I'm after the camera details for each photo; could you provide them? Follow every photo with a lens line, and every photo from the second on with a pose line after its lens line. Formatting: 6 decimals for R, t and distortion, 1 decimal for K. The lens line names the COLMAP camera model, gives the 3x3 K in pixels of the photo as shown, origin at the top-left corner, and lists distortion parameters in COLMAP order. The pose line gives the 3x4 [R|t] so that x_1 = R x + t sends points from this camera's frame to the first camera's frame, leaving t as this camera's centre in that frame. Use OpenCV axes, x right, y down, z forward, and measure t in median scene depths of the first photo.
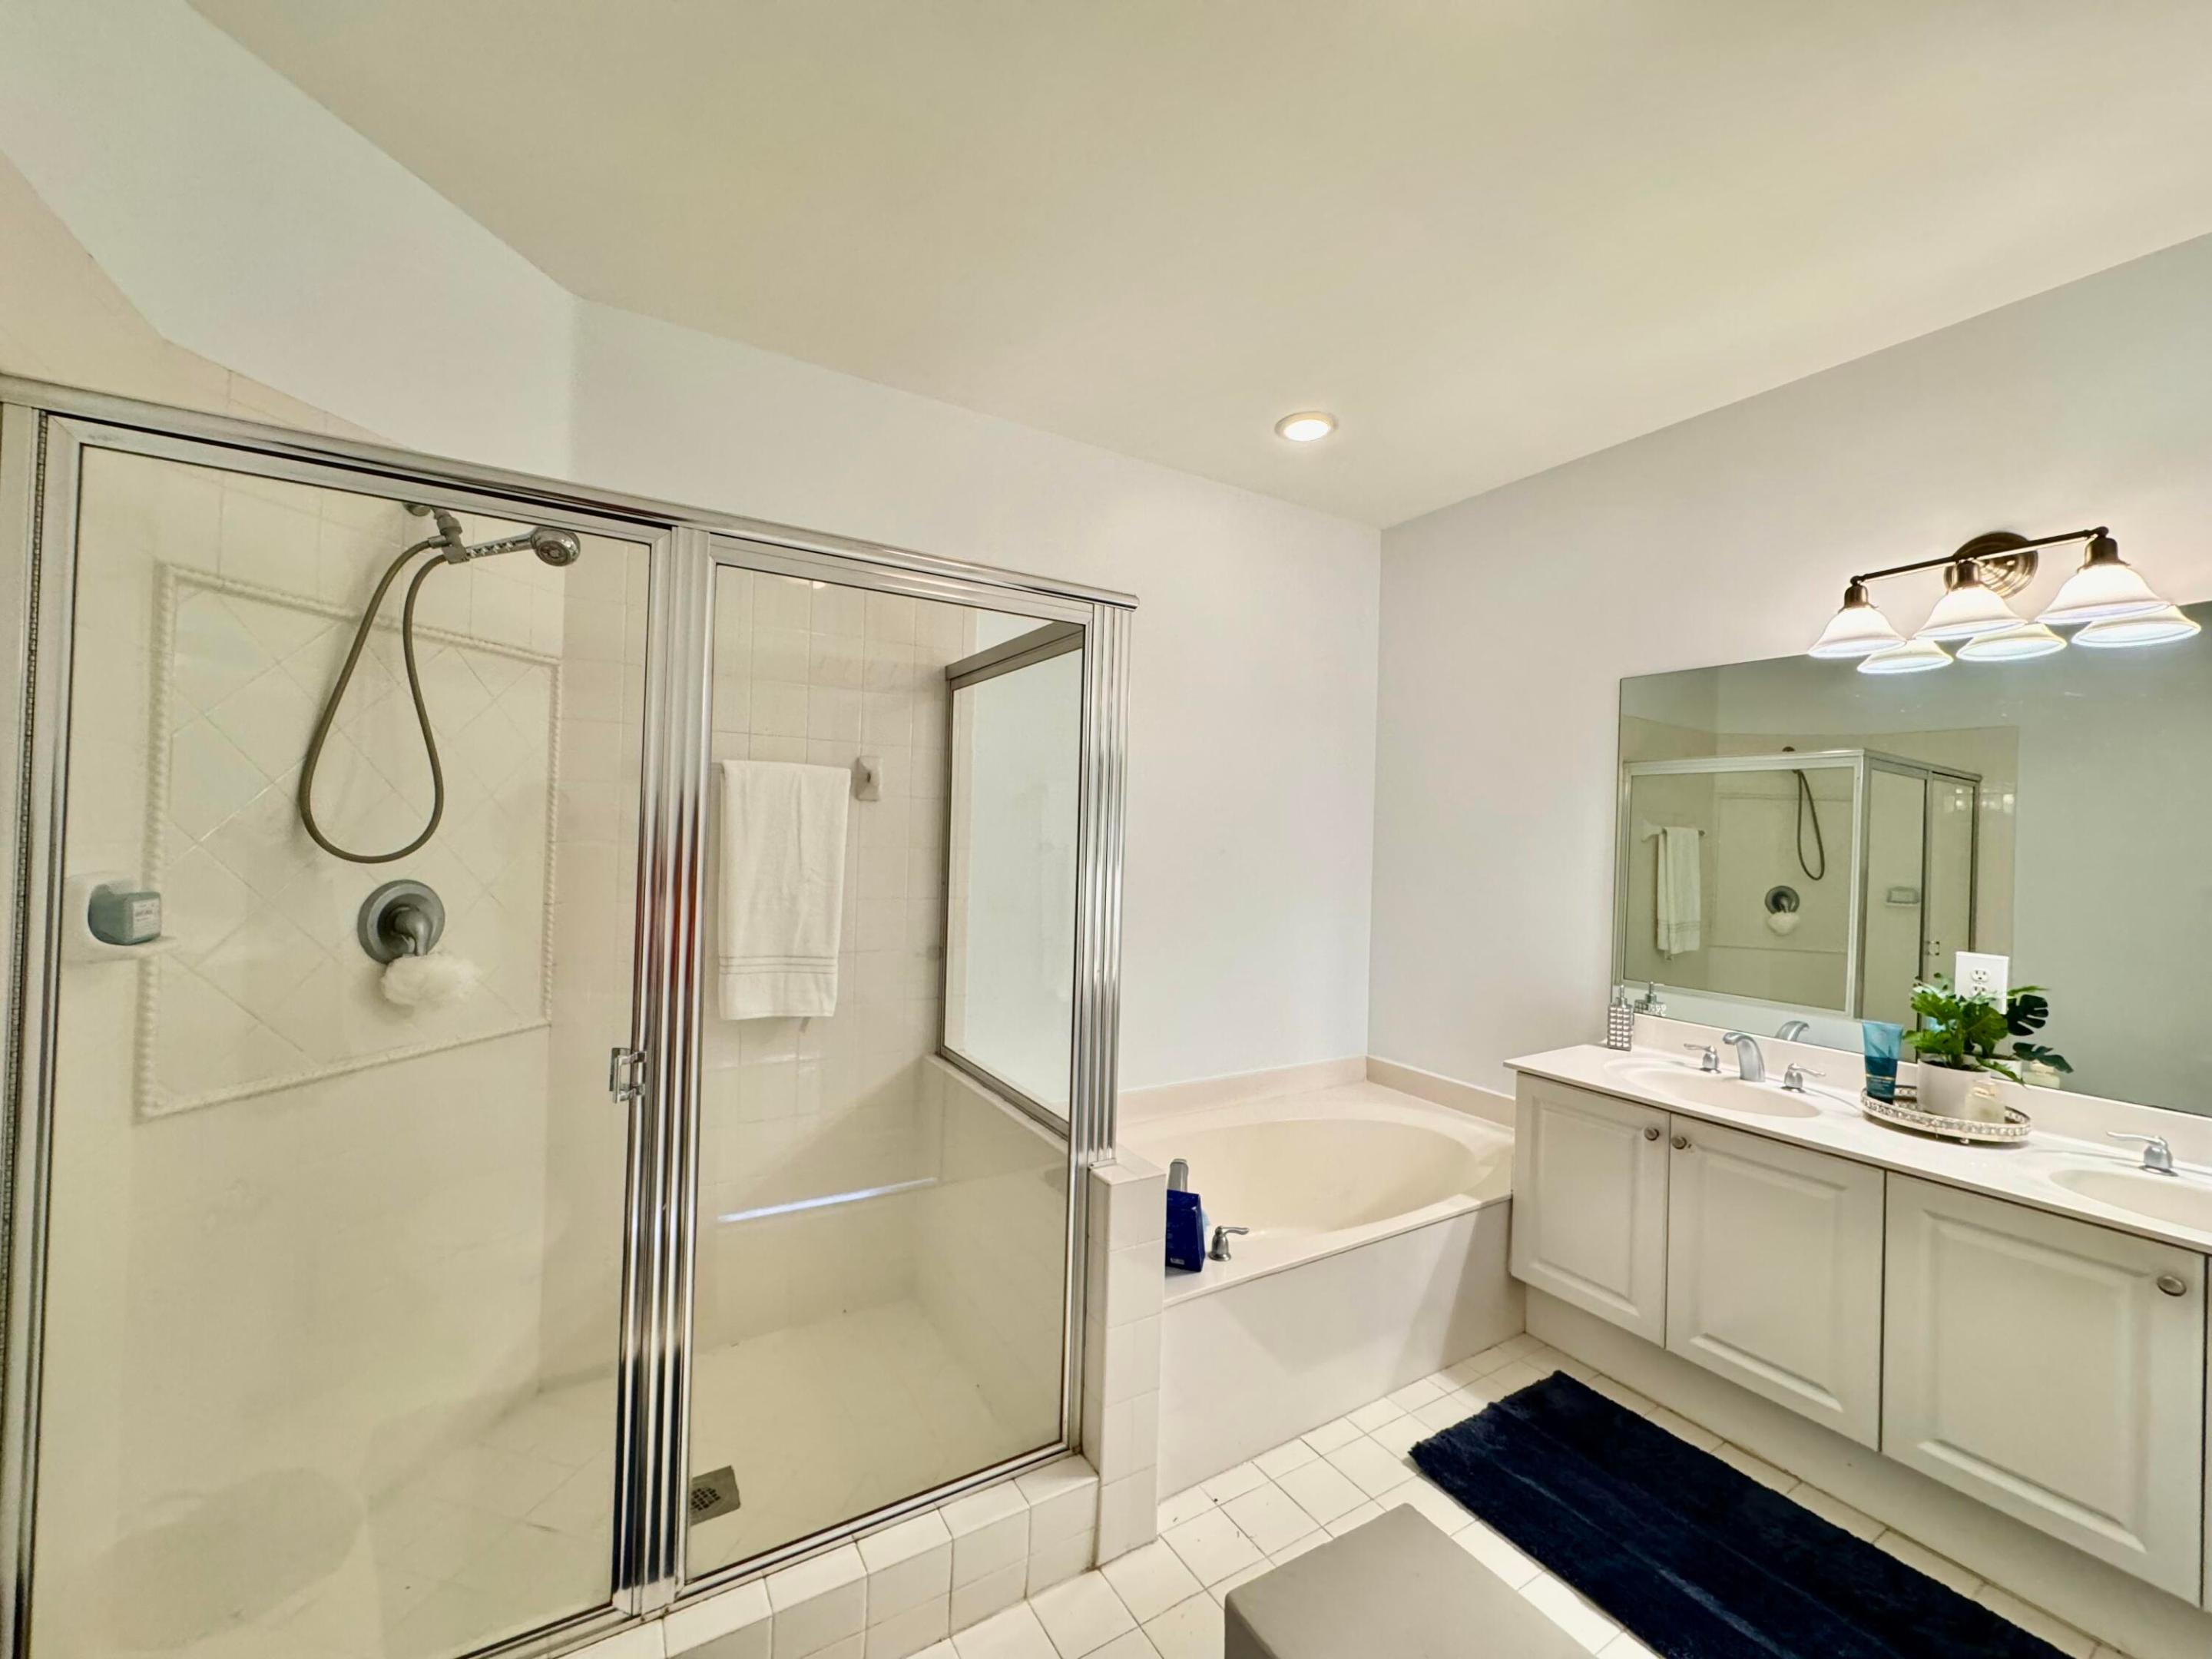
lens RADIAL K [[880.7, 0, 1106.6], [0, 880.7, 823.6], [0, 0, 1]] dist [-0.002376, 0.000105]
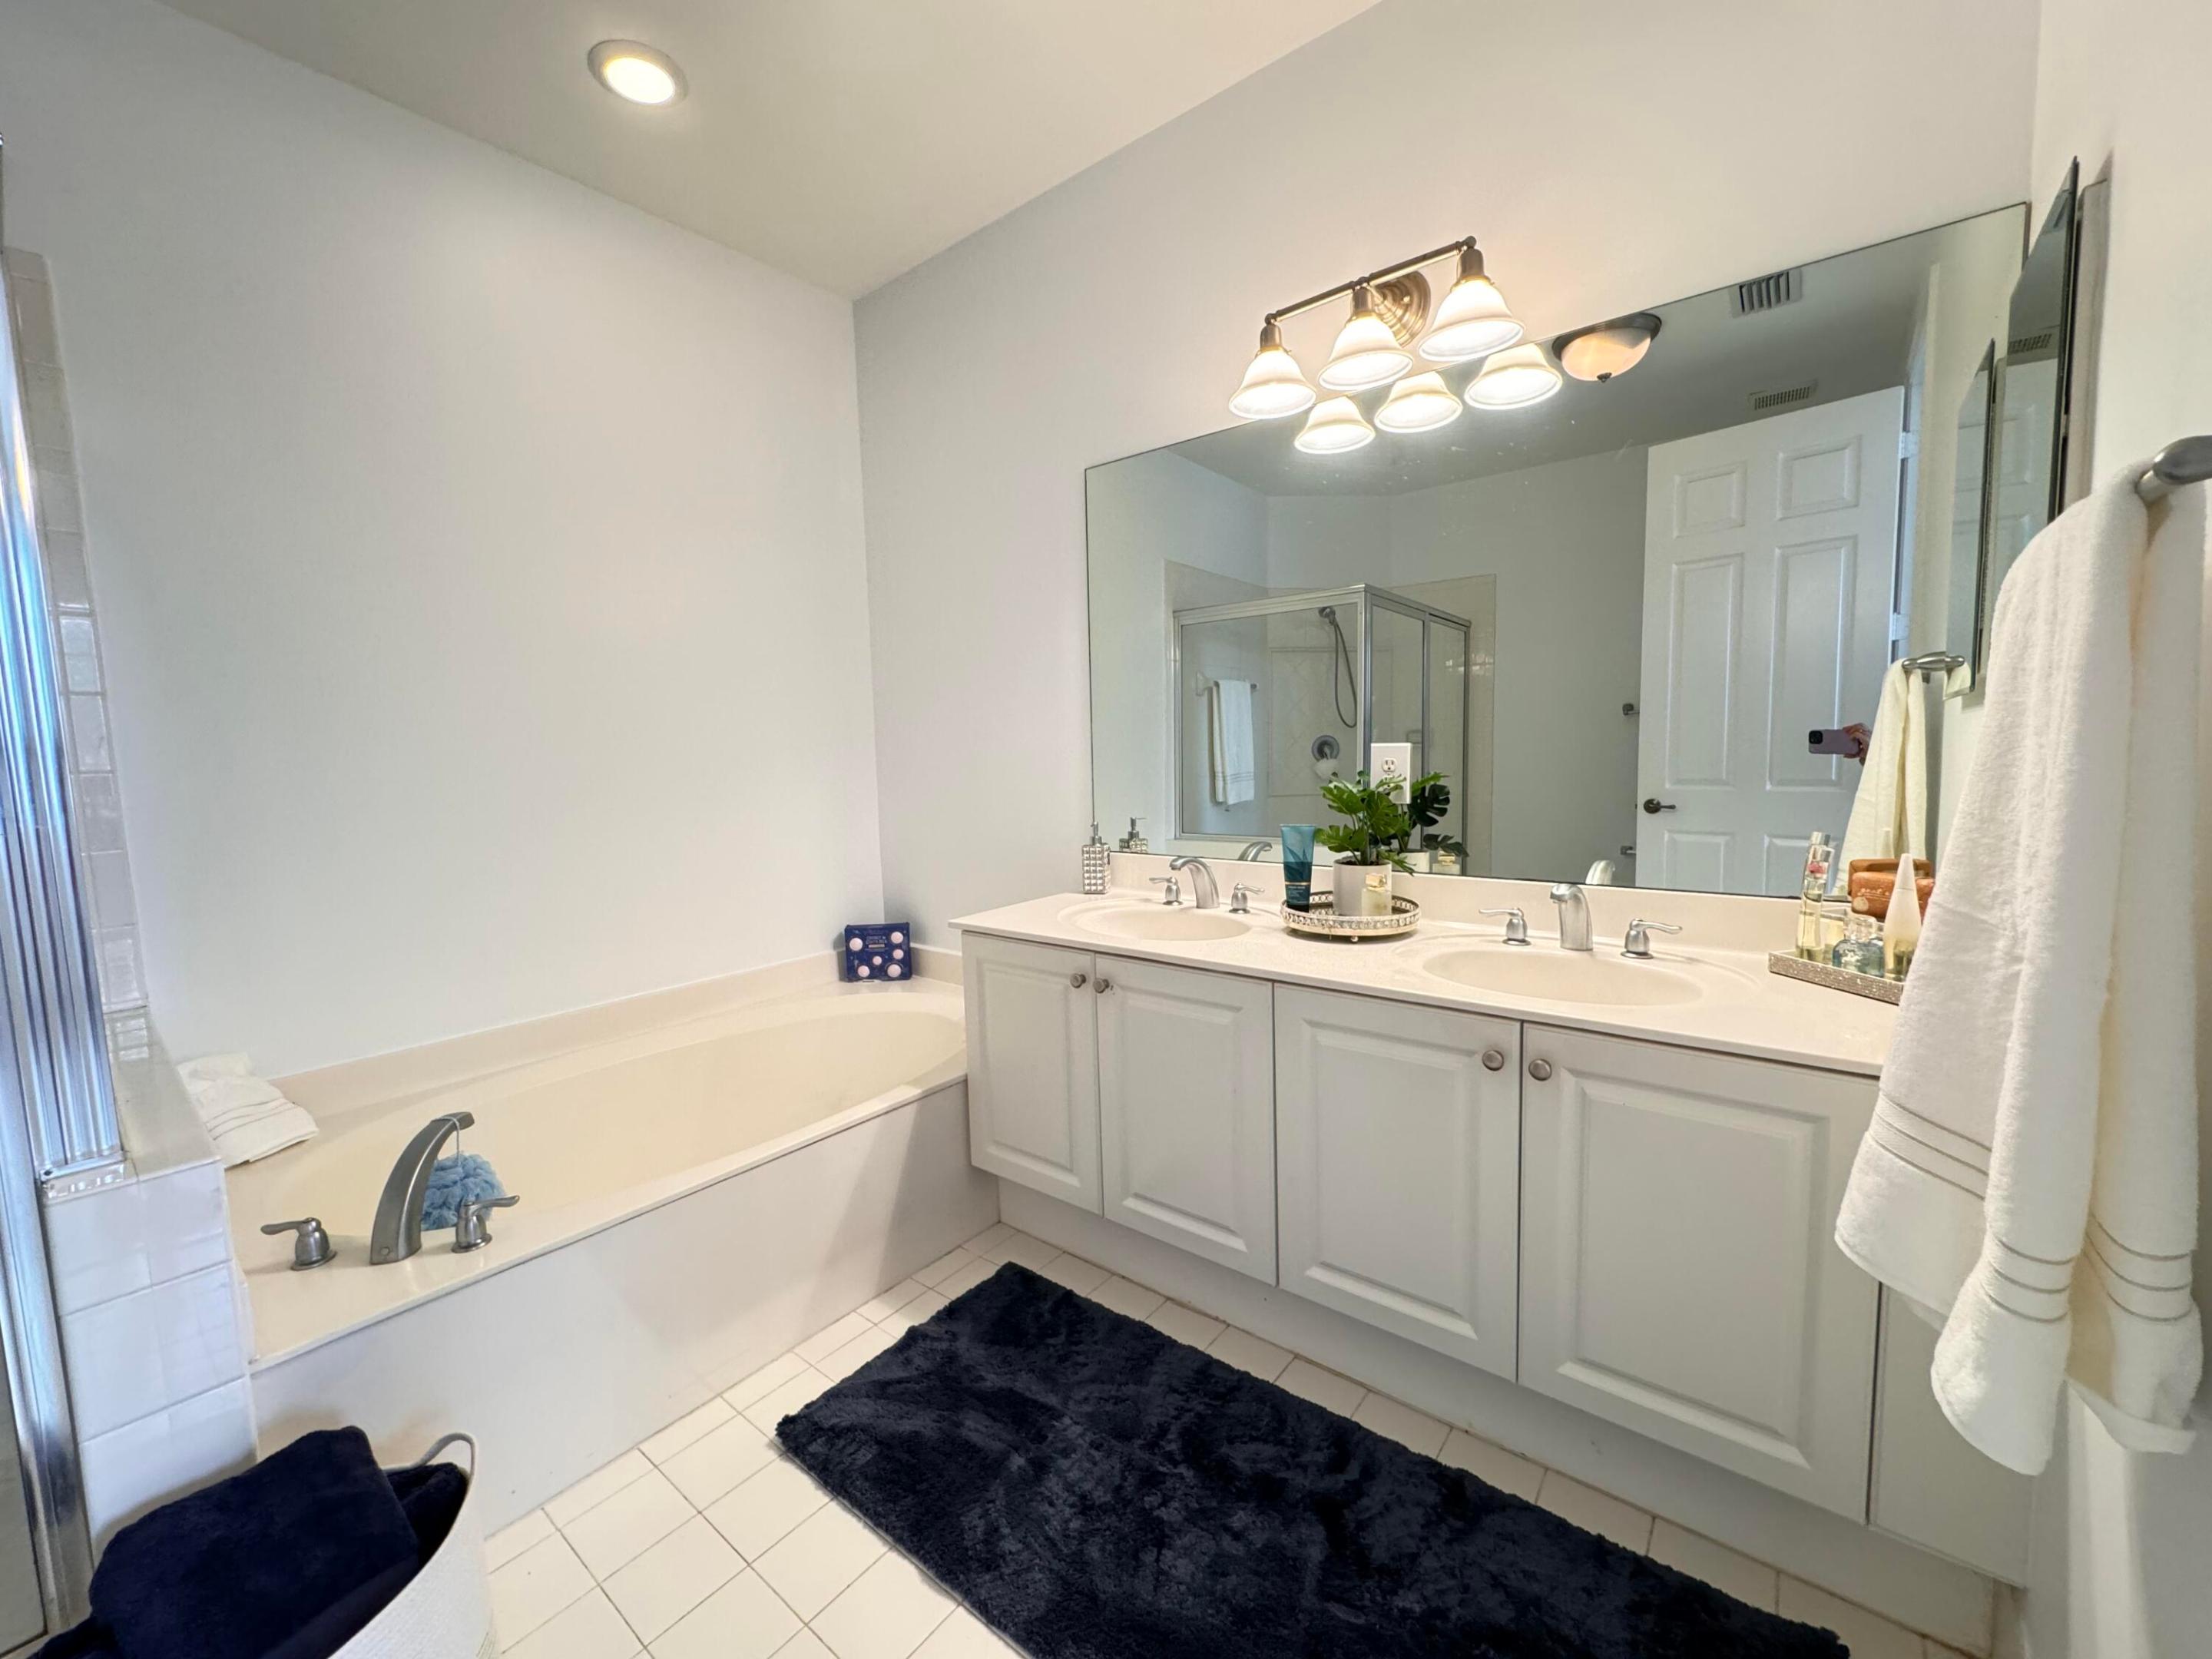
lens RADIAL K [[880.7, 0, 1111.2], [0, 880.7, 824.4], [0, 0, 1]] dist [-0.002376, 0.000105]
pose [[0.937957, -0.085925, 0.335936, 0.388677], [0.051263, 0.992527, 0.110736, 0.114123], [-0.342940, -0.086644, 0.935353, 0.213637]]
